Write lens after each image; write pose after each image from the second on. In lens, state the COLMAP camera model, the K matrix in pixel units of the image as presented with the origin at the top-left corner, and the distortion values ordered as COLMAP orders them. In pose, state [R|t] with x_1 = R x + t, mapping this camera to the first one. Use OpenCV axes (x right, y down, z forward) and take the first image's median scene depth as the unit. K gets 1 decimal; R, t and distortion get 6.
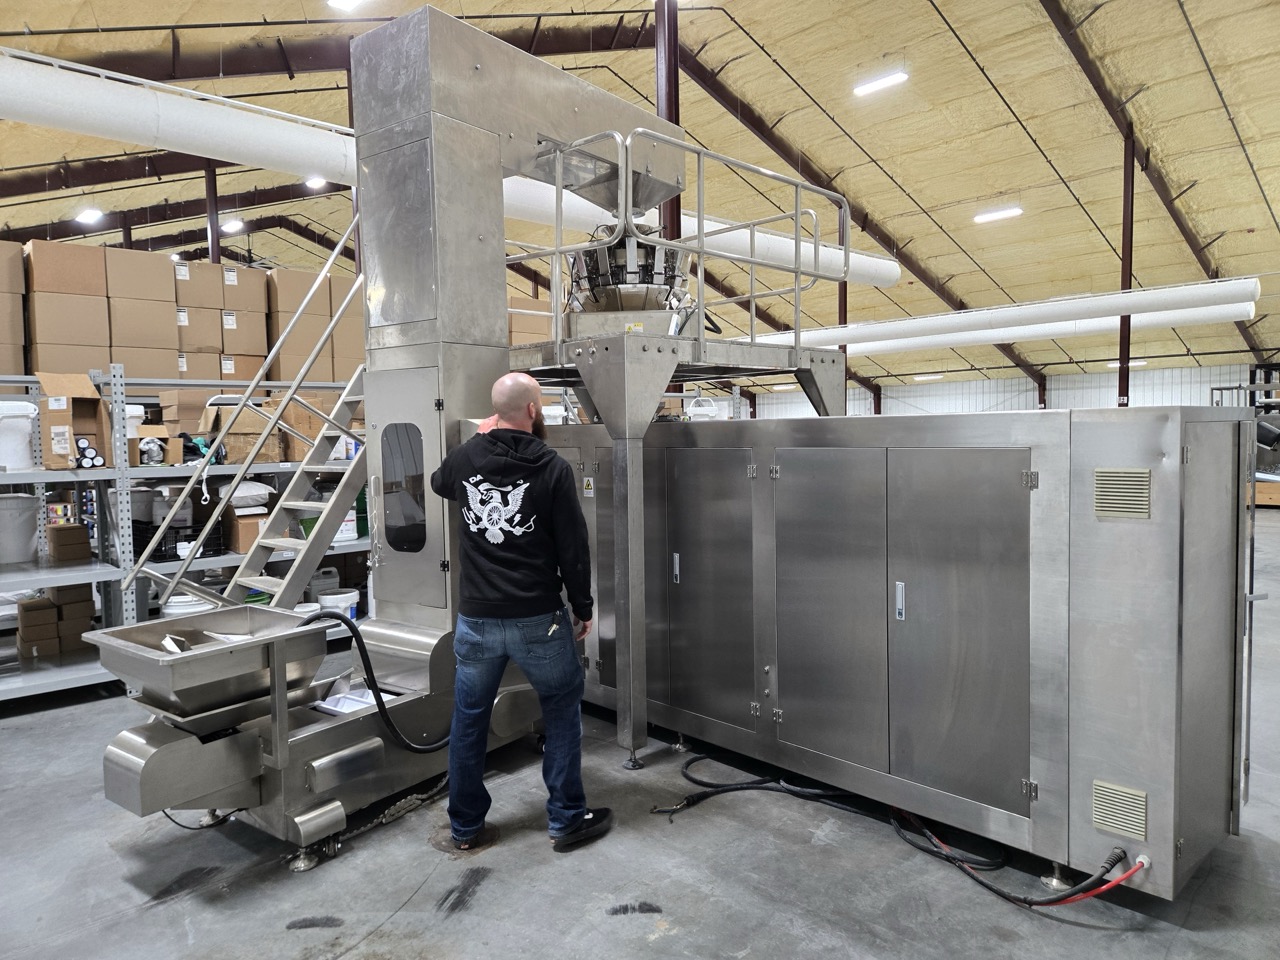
lens RADIAL K [[853.5, 0, 640.0], [0, 853.5, 480.0], [0, 0, 1]] dist [0.001338, -0.003629]
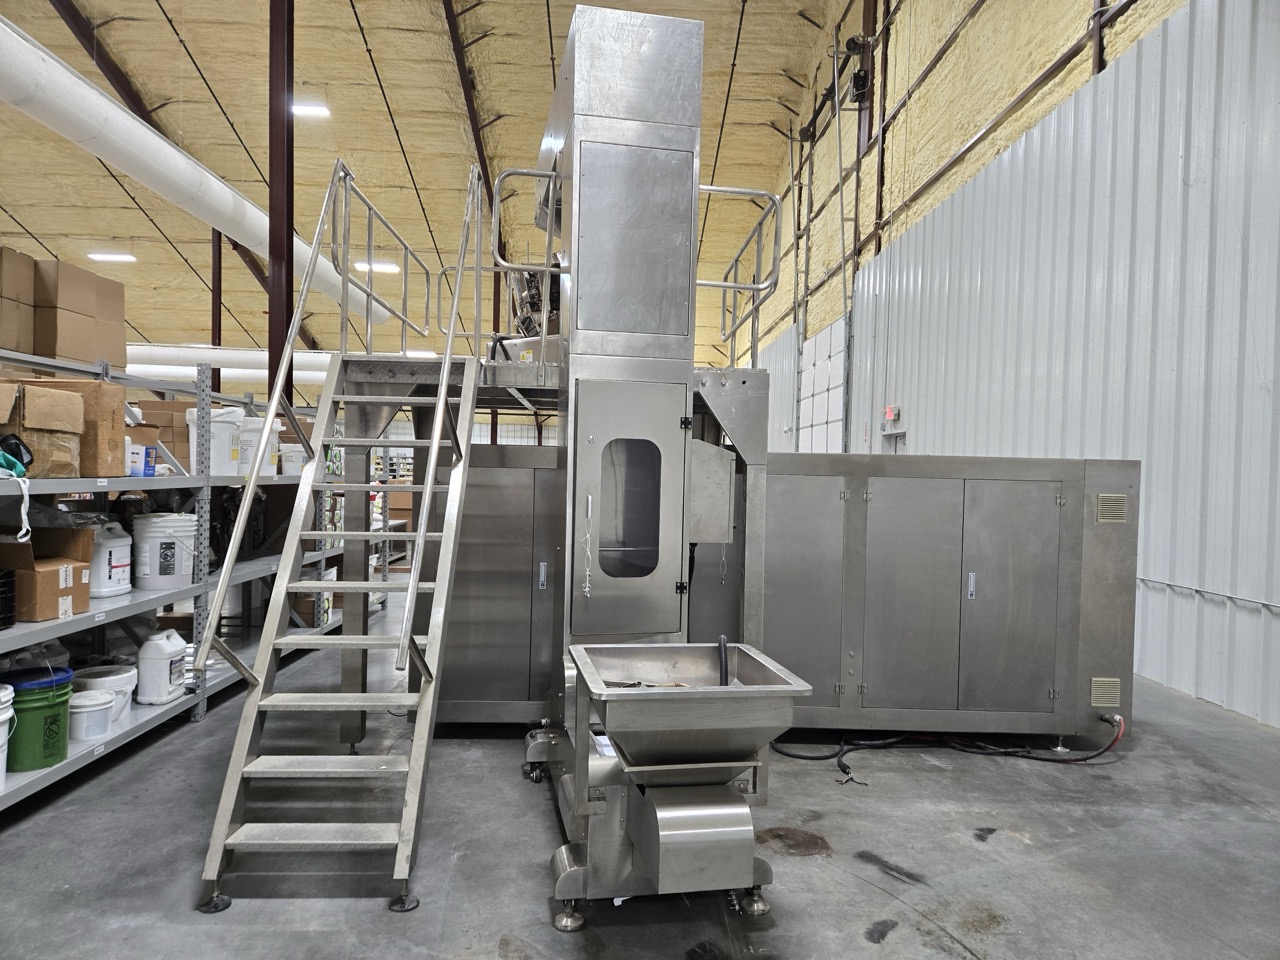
lens RADIAL K [[844.7, 0, 640.0], [0, 844.7, 480.0], [0, 0, 1]] dist [0.081187, -0.074010]
pose [[0.665547, 0.030156, 0.745746, -0.999856], [0.003992, 0.999025, -0.043960, 0.018502], [-0.746345, 0.032234, 0.664778, 0.377892]]
